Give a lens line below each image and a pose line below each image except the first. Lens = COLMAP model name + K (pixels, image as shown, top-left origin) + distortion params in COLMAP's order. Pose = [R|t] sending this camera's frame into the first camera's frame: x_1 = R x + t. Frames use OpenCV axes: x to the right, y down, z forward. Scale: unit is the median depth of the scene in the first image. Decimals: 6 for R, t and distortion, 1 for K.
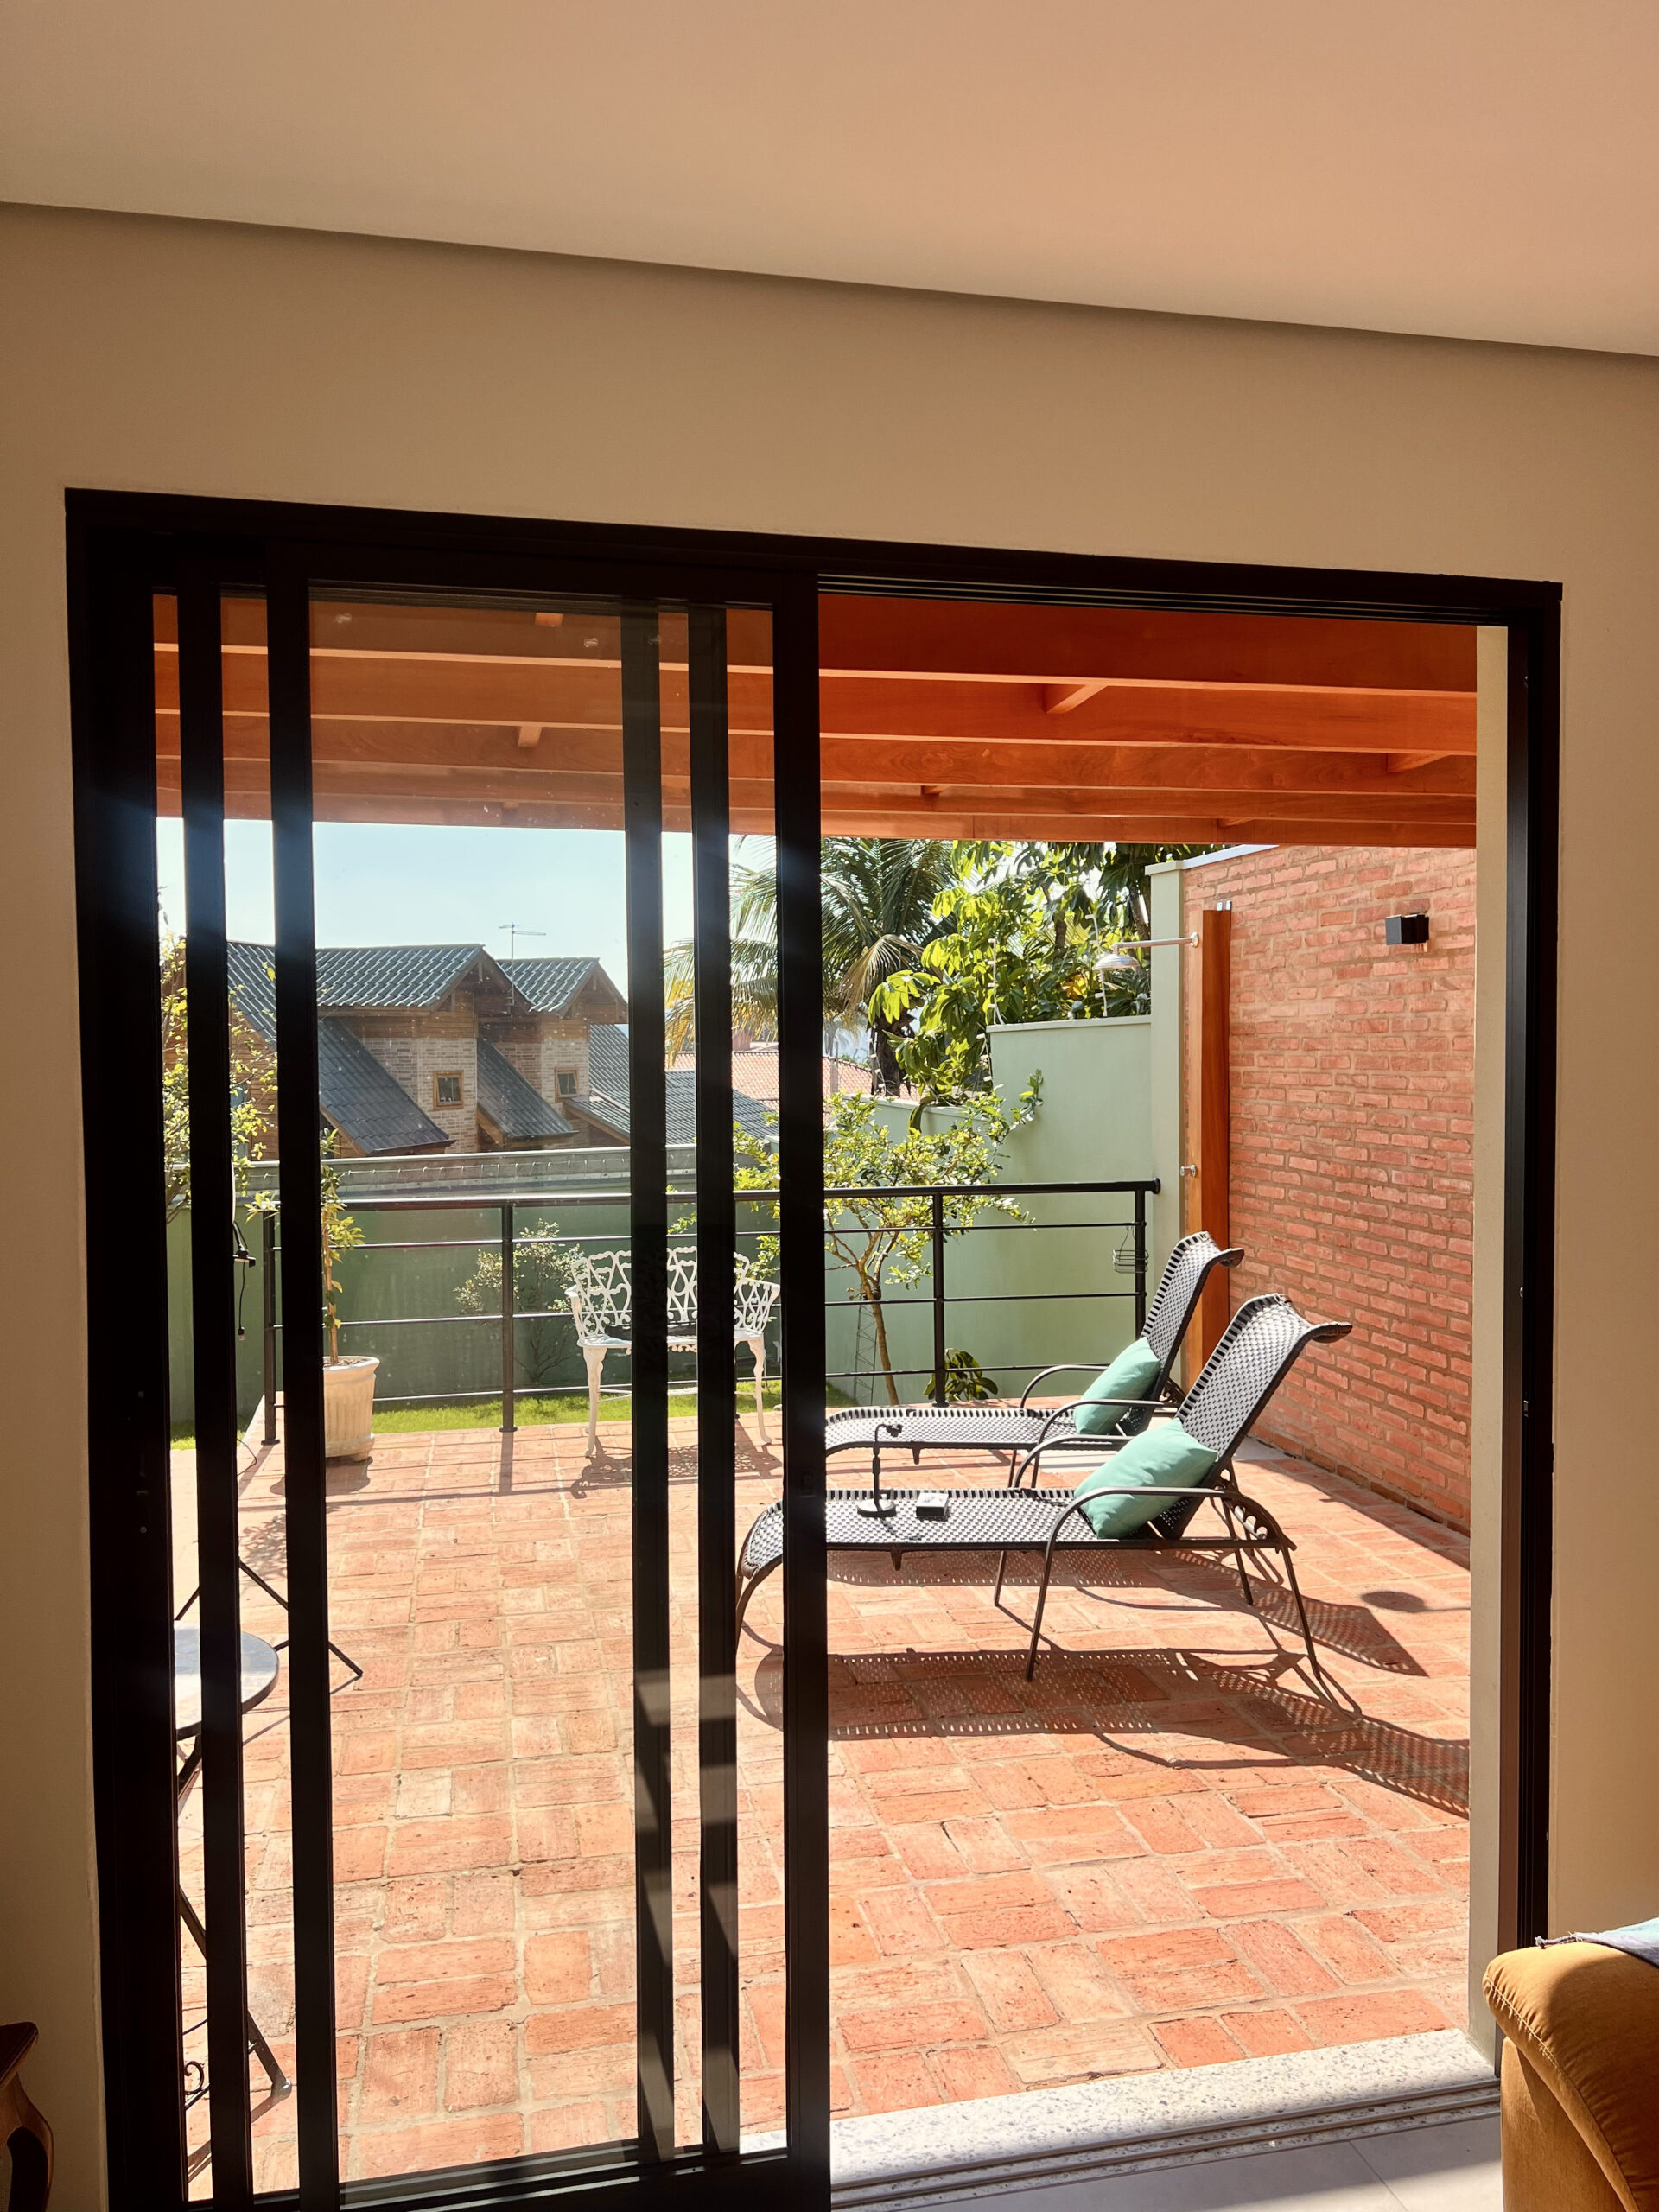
lens RADIAL K [[1697.5, 0, 821.2], [0, 1697.5, 1105.7], [0, 0, 1]] dist [0.071001, -0.004135]
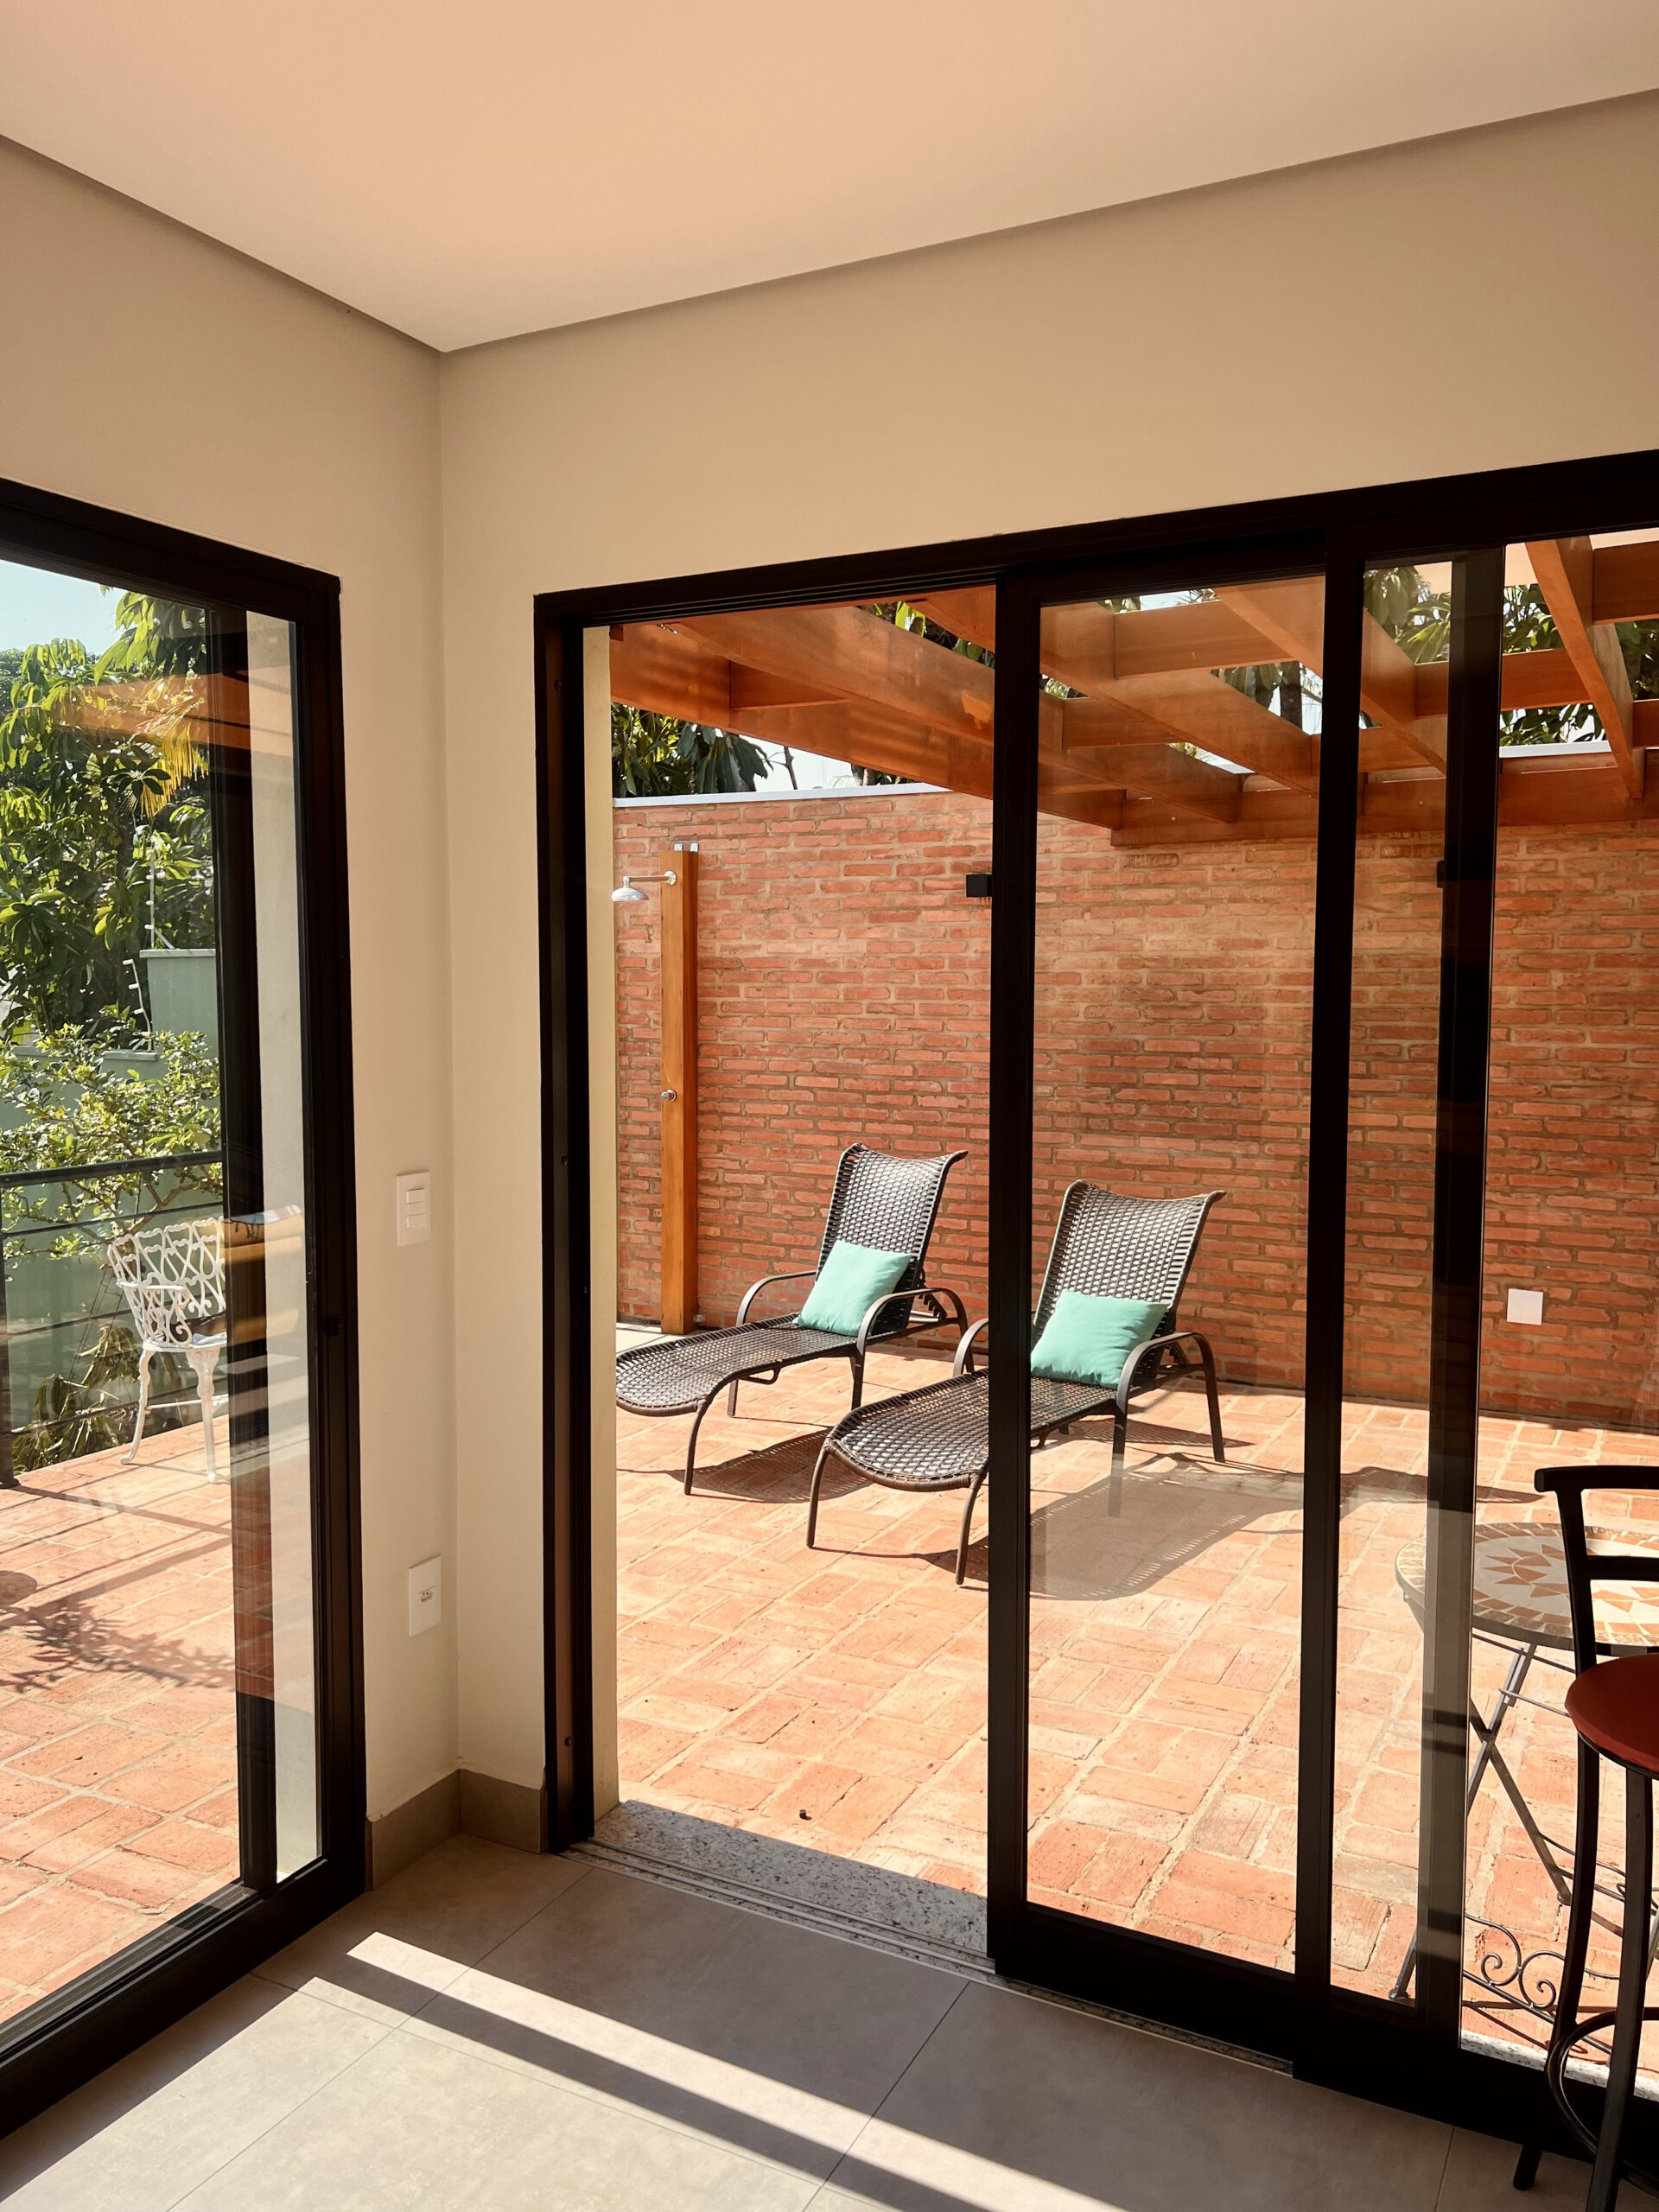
lens RADIAL K [[1697.5, 0, 821.2], [0, 1697.5, 1105.7], [0, 0, 1]] dist [0.071001, -0.004135]
pose [[0.636885, -0.055594, 0.768952, -0.616821], [0.022586, 0.998314, 0.053470, -0.011367], [-0.770628, -0.016687, 0.637067, 0.278691]]
